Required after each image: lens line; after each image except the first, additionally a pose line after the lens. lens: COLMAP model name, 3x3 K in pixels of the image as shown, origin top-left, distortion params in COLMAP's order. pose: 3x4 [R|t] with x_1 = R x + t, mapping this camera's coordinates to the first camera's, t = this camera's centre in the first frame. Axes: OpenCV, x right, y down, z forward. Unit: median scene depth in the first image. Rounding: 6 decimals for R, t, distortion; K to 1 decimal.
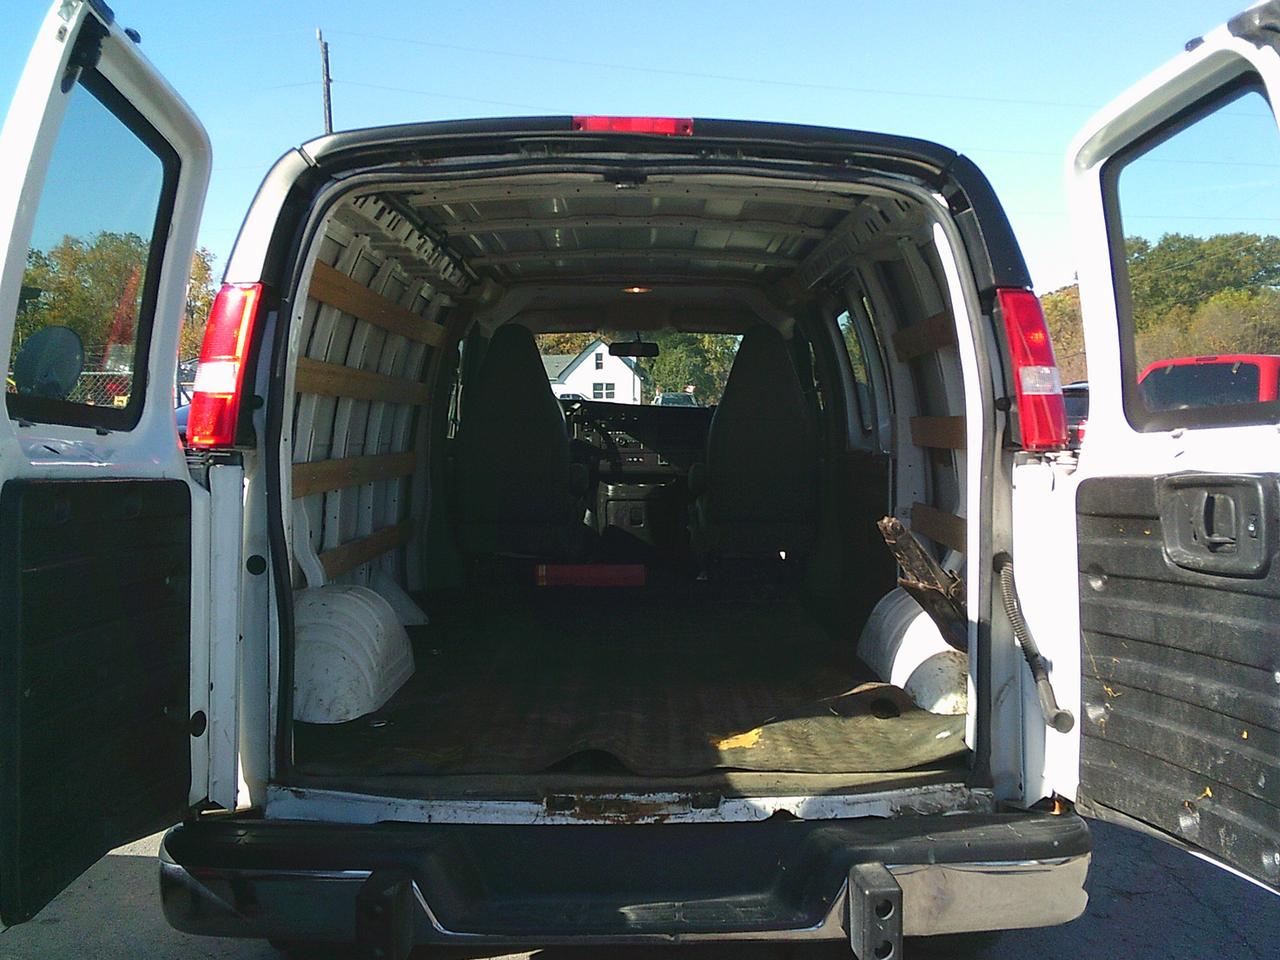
lens RADIAL K [[970.6, 0, 639.2], [0, 970.6, 440.5], [0, 0, 1]] dist [0.031861, -0.001119]
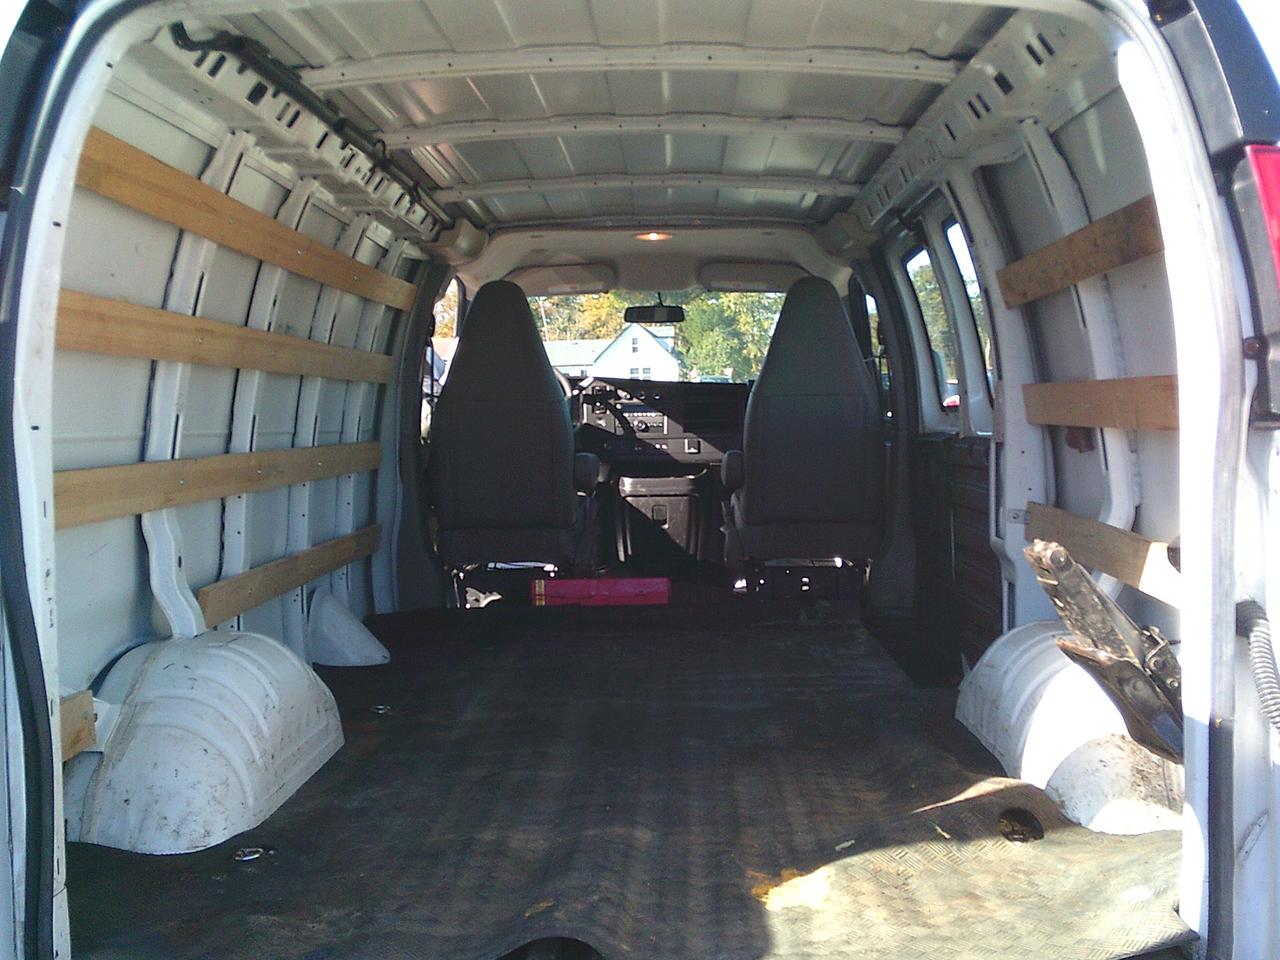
lens RADIAL K [[970.6, 0, 639.2], [0, 970.6, 440.5], [0, 0, 1]] dist [0.031861, -0.001119]
pose [[0.999126, -0.013872, -0.039419, 0.020963], [0.014488, 0.999776, 0.015401, 0.002295], [0.039197, -0.015959, 0.999104, 0.274074]]
